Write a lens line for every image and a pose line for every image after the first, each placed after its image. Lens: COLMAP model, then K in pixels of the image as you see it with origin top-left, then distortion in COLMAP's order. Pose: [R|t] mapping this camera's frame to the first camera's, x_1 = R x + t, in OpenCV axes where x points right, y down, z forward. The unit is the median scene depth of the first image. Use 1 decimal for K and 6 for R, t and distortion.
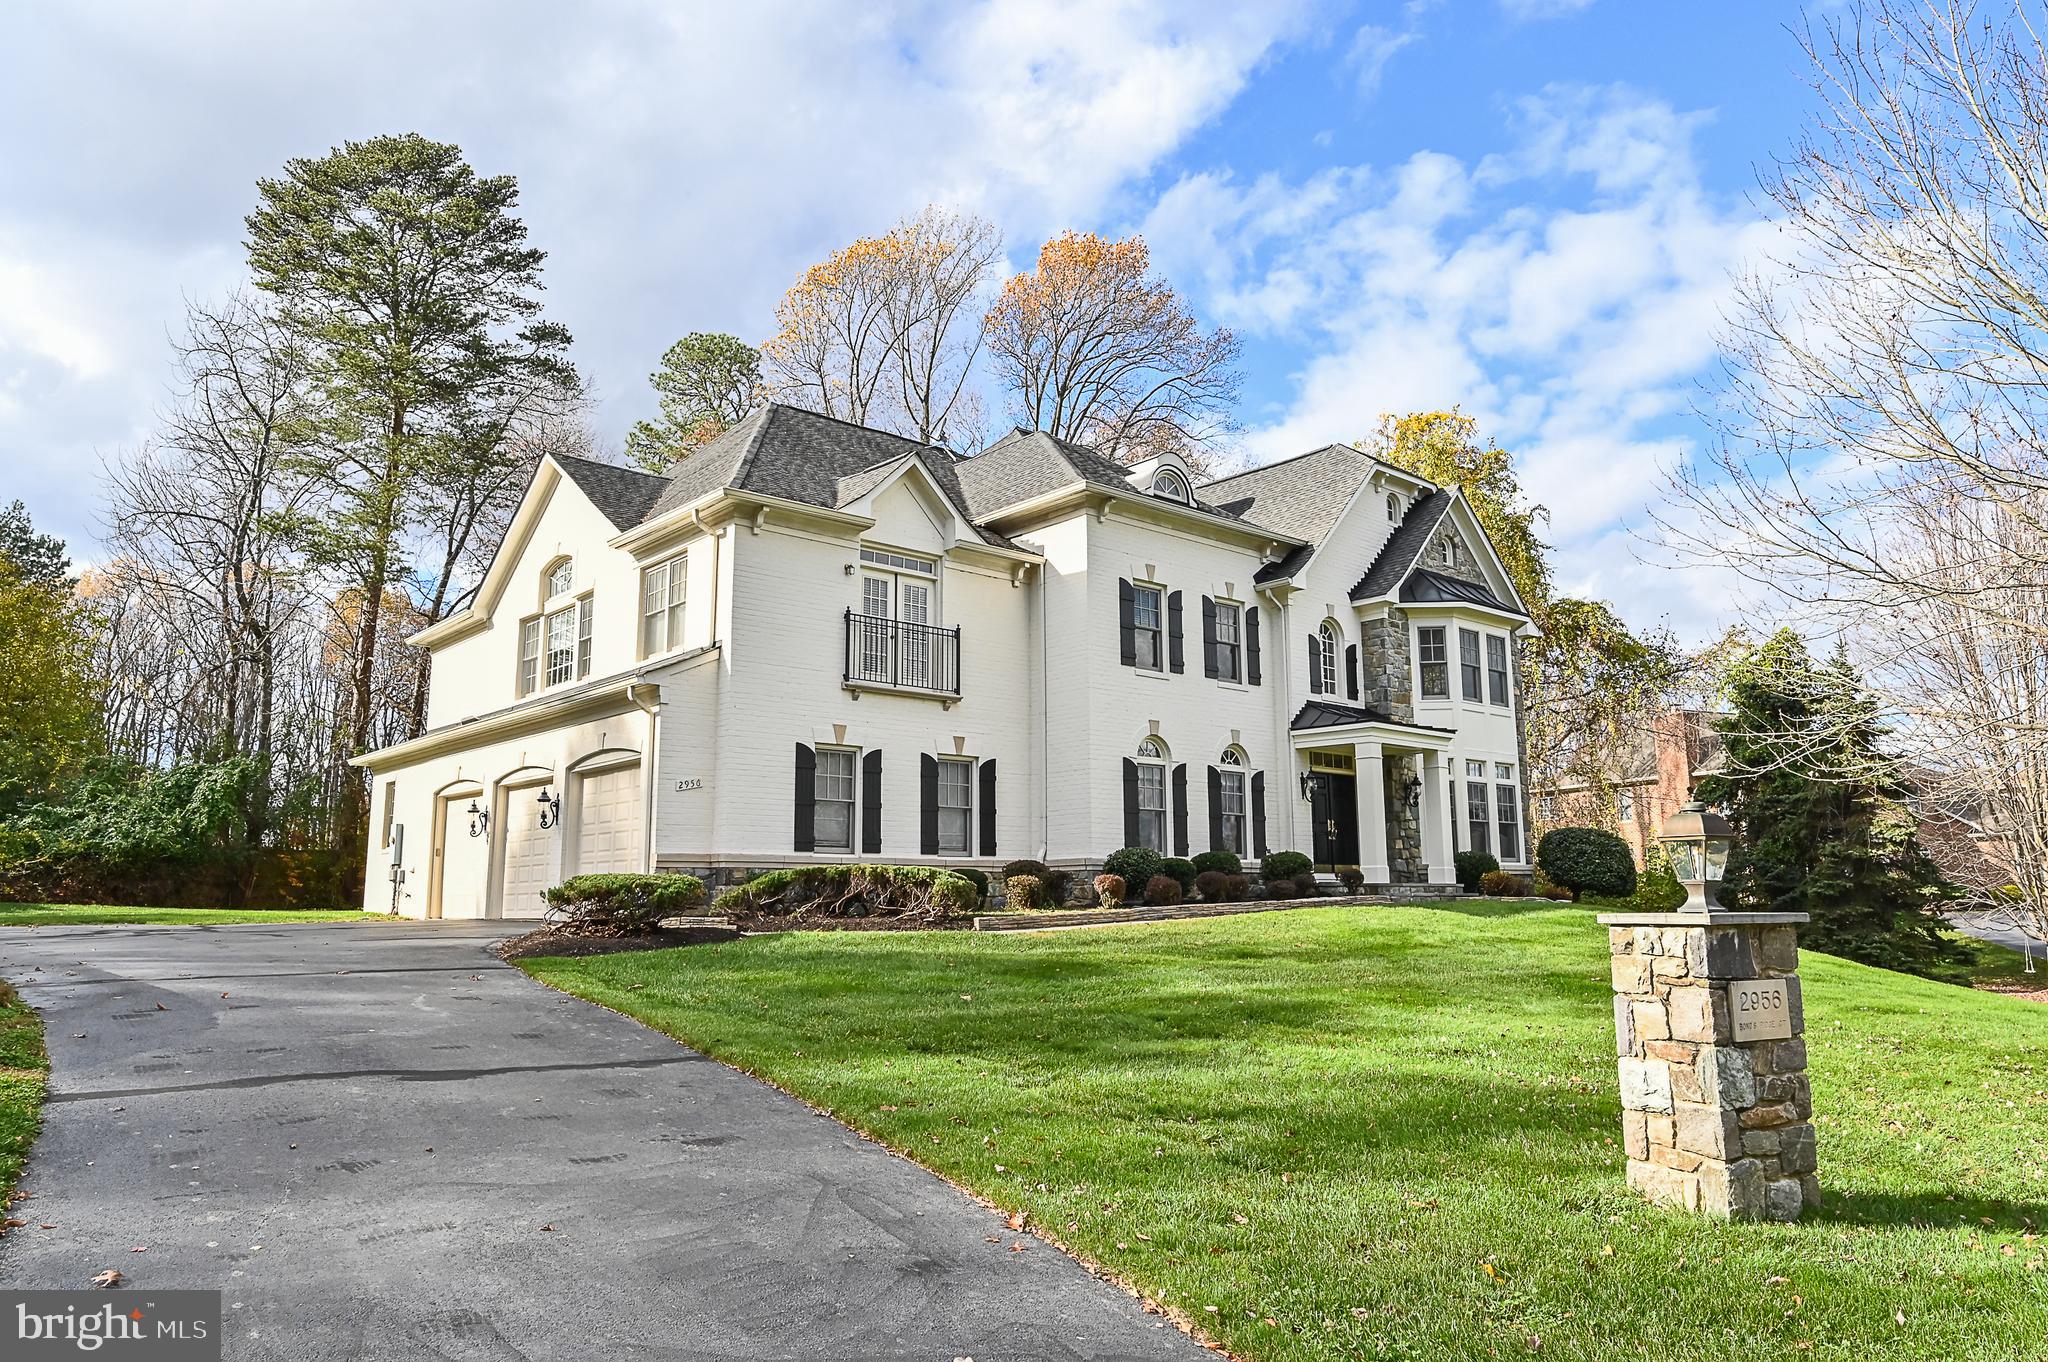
lens RADIAL K [[1381.0, 0, 1038.1], [0, 1381.0, 665.9], [0, 0, 1]] dist [0.031449, -0.004079]
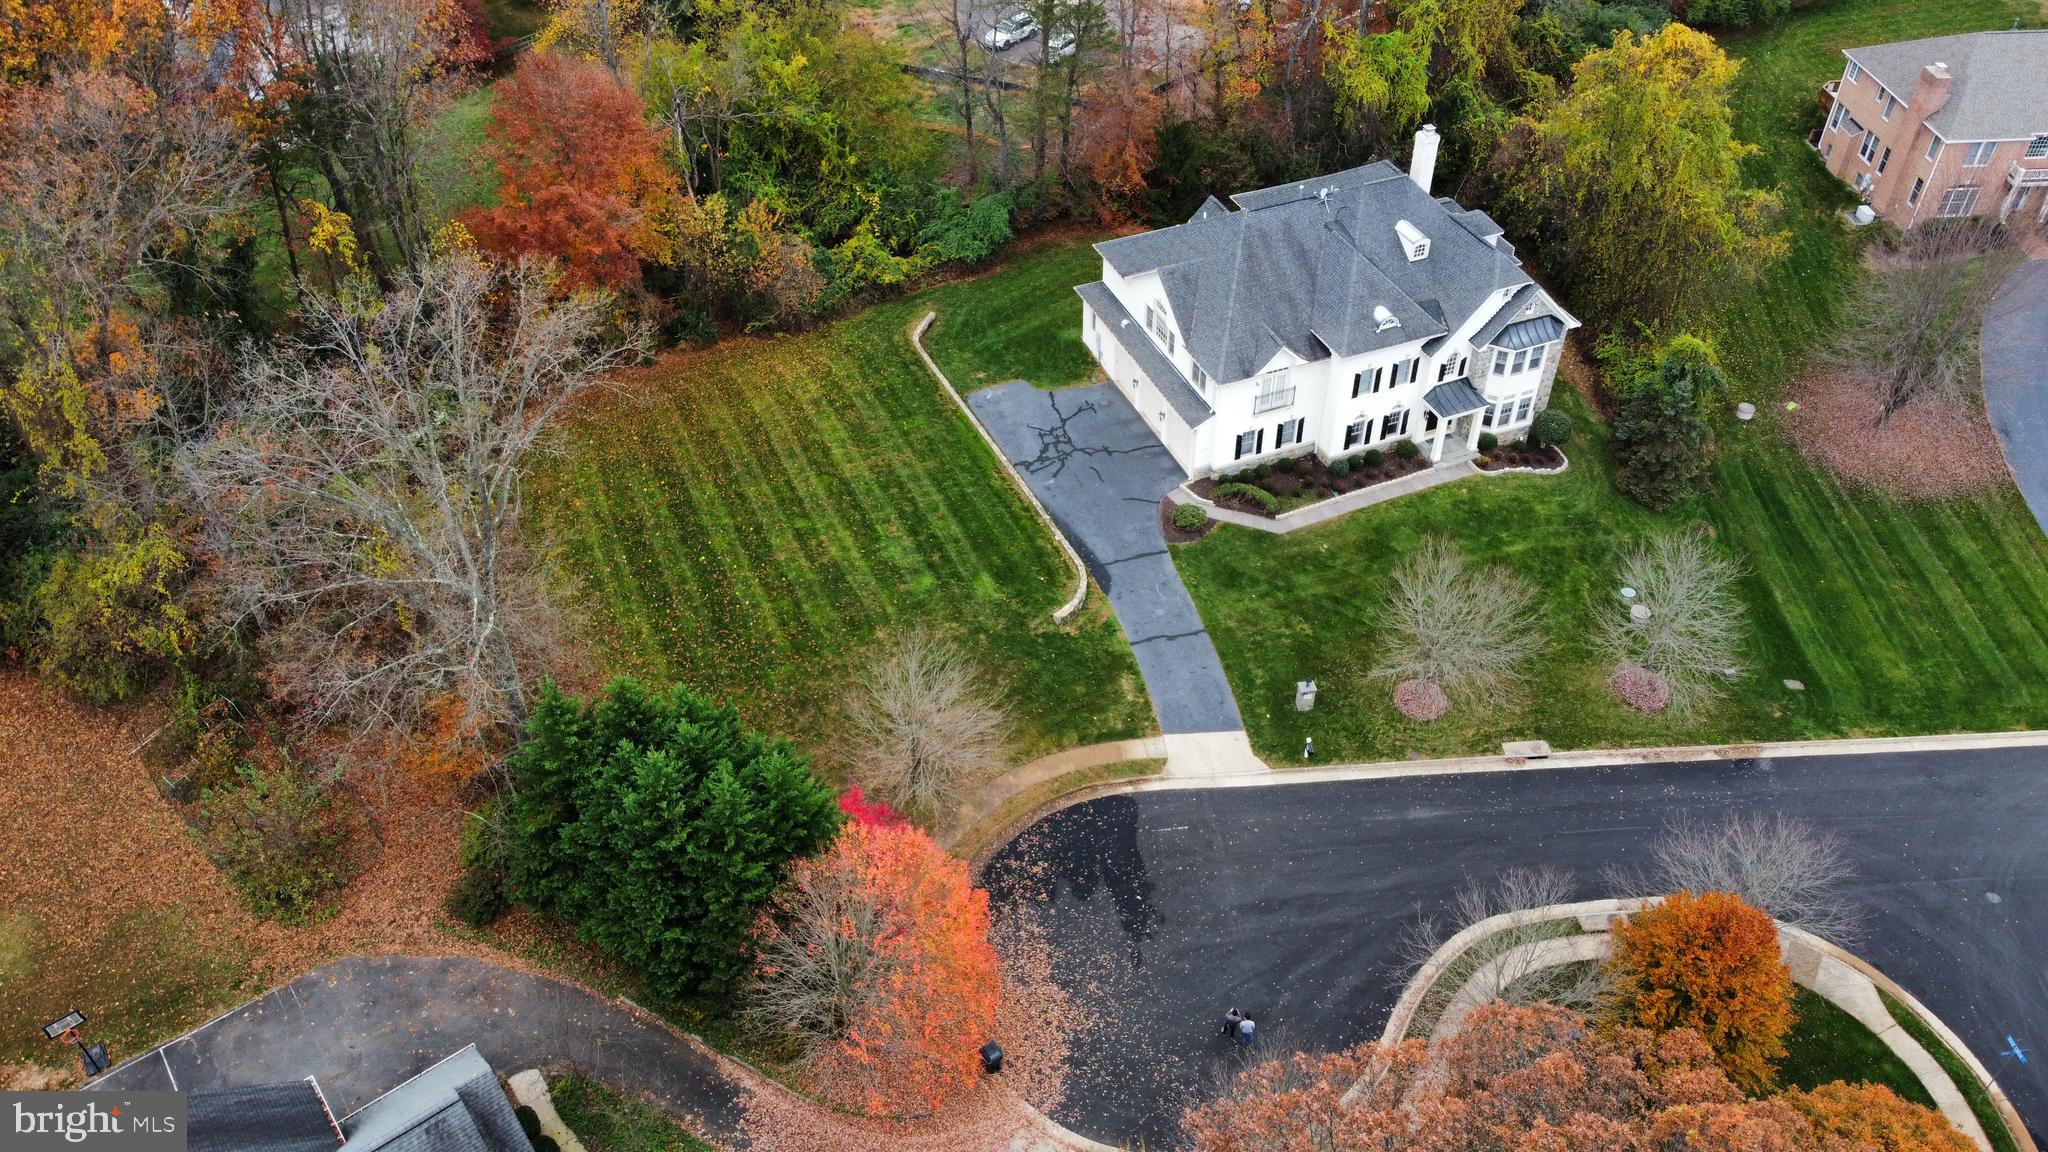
lens RADIAL K [[1563.8, 0, 1016.4], [0, 1563.8, 578.4], [0, 0, 1]] dist [-0.000614, -0.007650]
pose [[0.938875, 0.227230, -0.258614, 0.304934], [0.065135, 0.620398, 0.781578, -2.167614], [0.338041, -0.750648, 0.567675, -1.267523]]
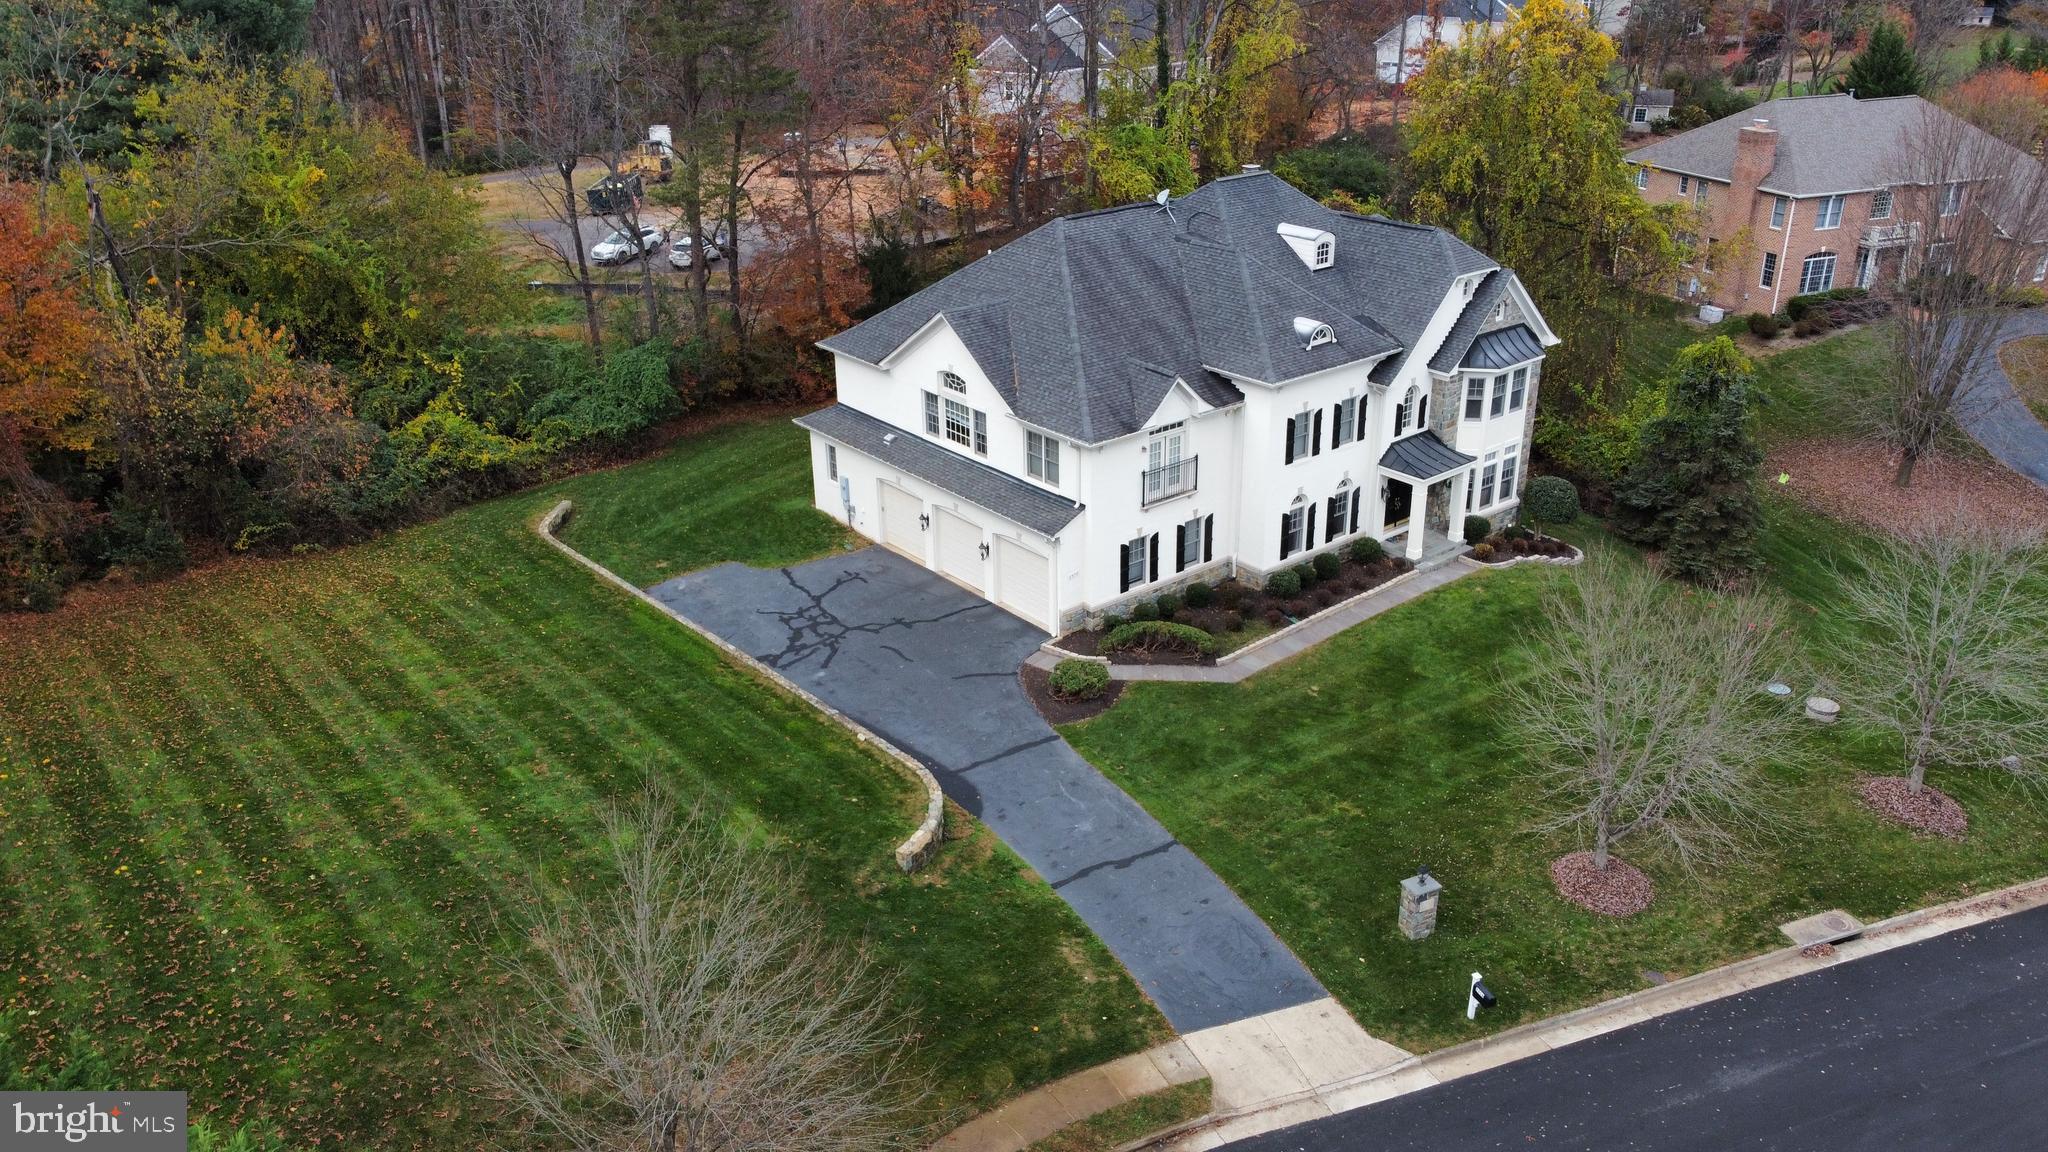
lens RADIAL K [[1563.8, 0, 1027.5], [0, 1563.8, 579.4], [0, 0, 1]] dist [-0.000614, -0.007650]
pose [[0.998152, 0.018157, -0.057995, -0.140570], [0.017729, 0.825799, 0.563686, -0.943087], [0.058127, -0.563672, 0.823951, -0.722187]]
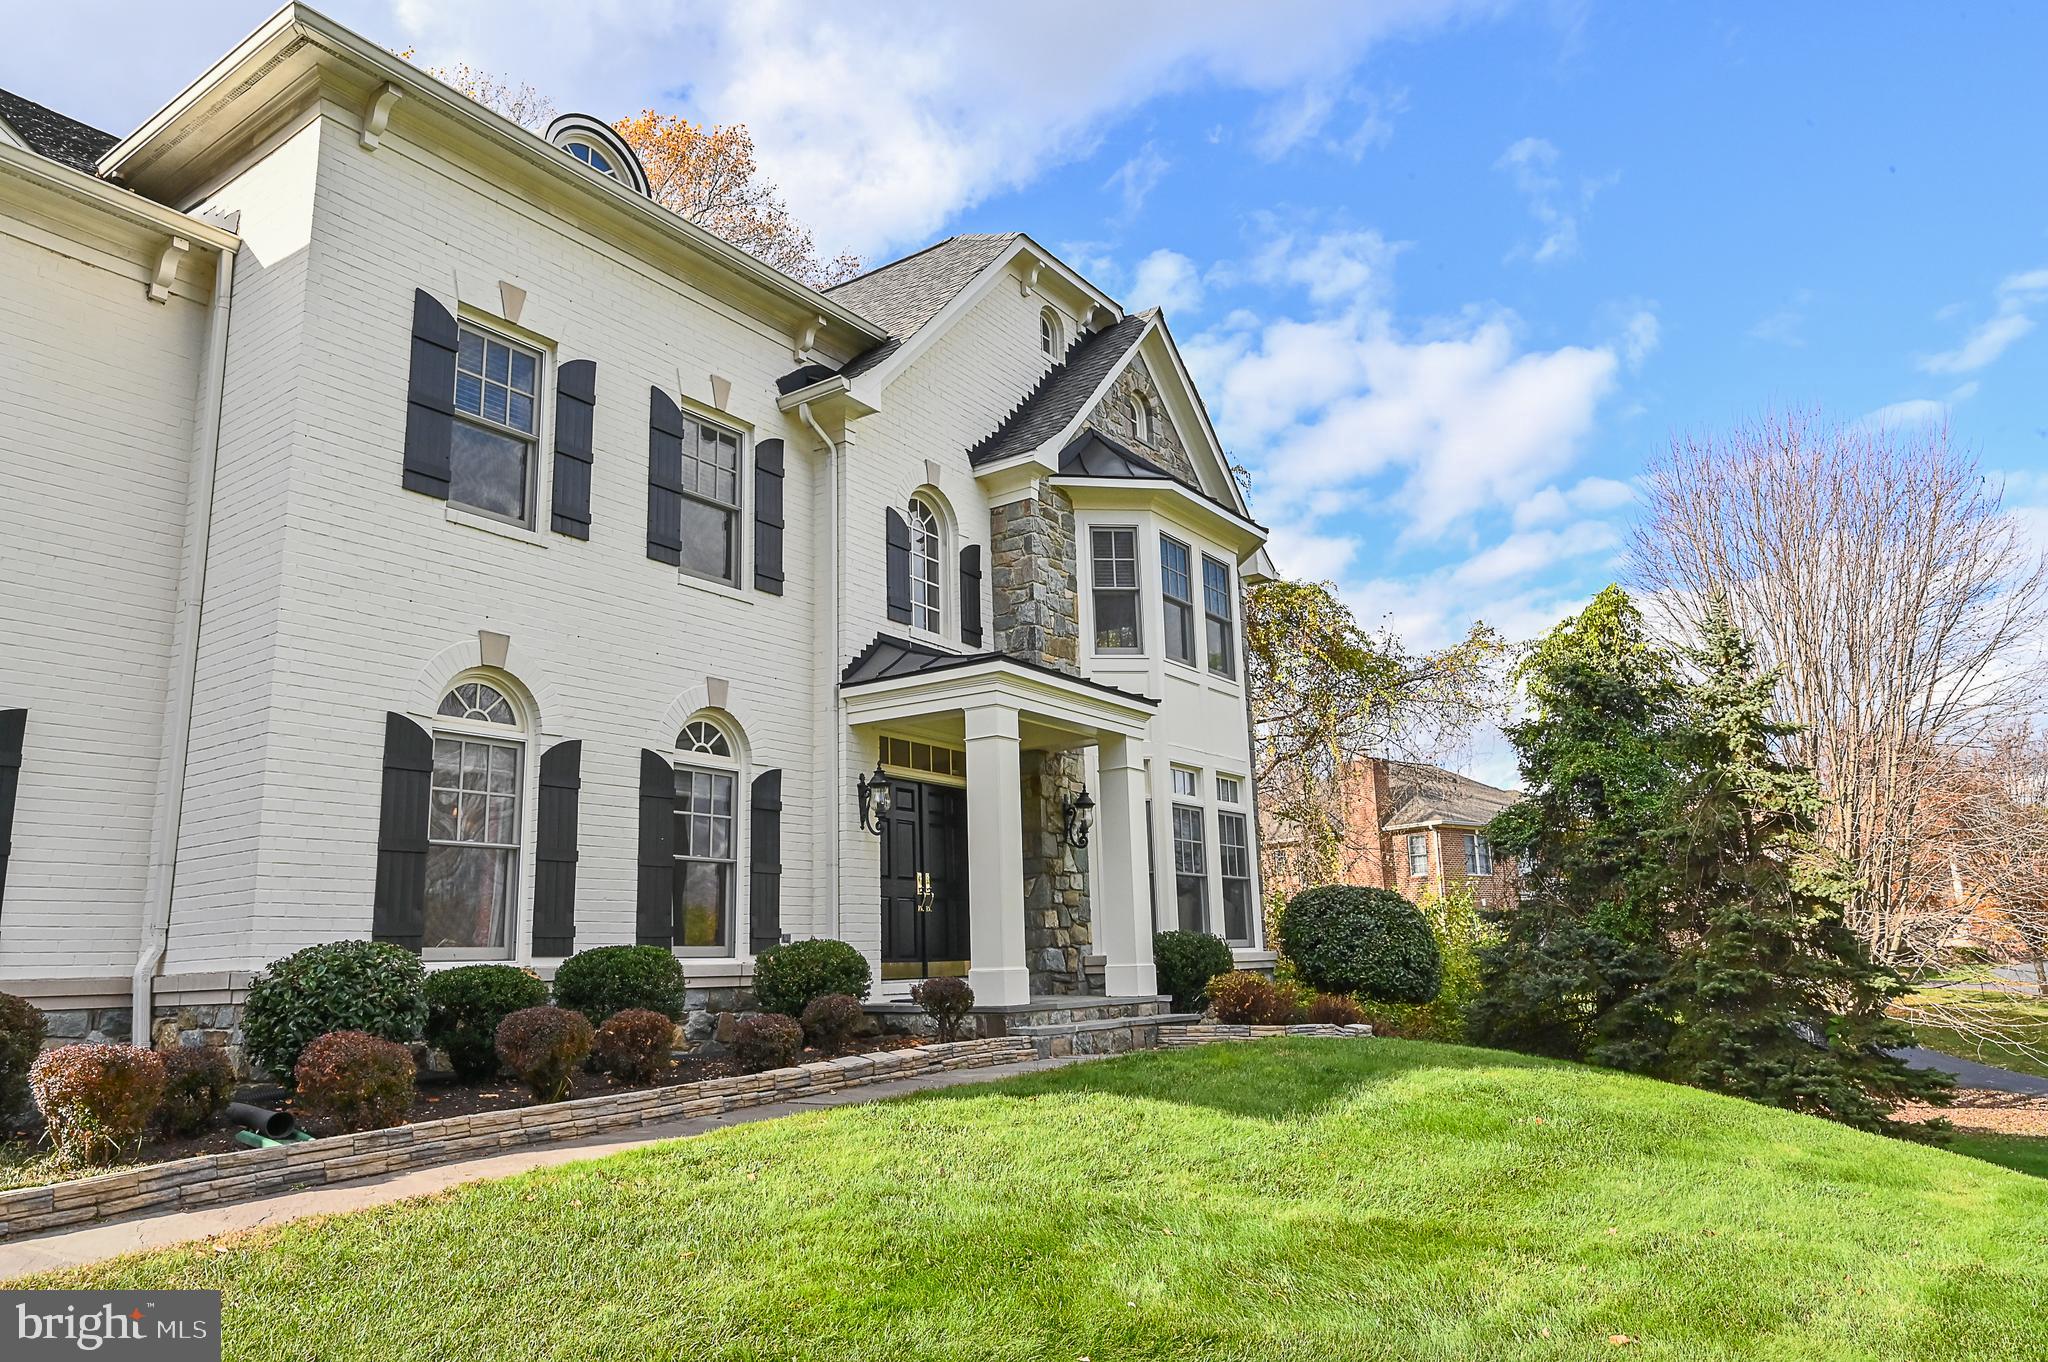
lens RADIAL K [[1381.0, 0, 1017.3], [0, 1381.0, 684.5], [0, 0, 1]] dist [0.031449, -0.004079]
pose [[0.974452, 0.026839, 0.222985, 0.133439], [-0.018668, 0.999078, -0.038671, 0.062400], [-0.223817, 0.033521, 0.974055, 0.504990]]
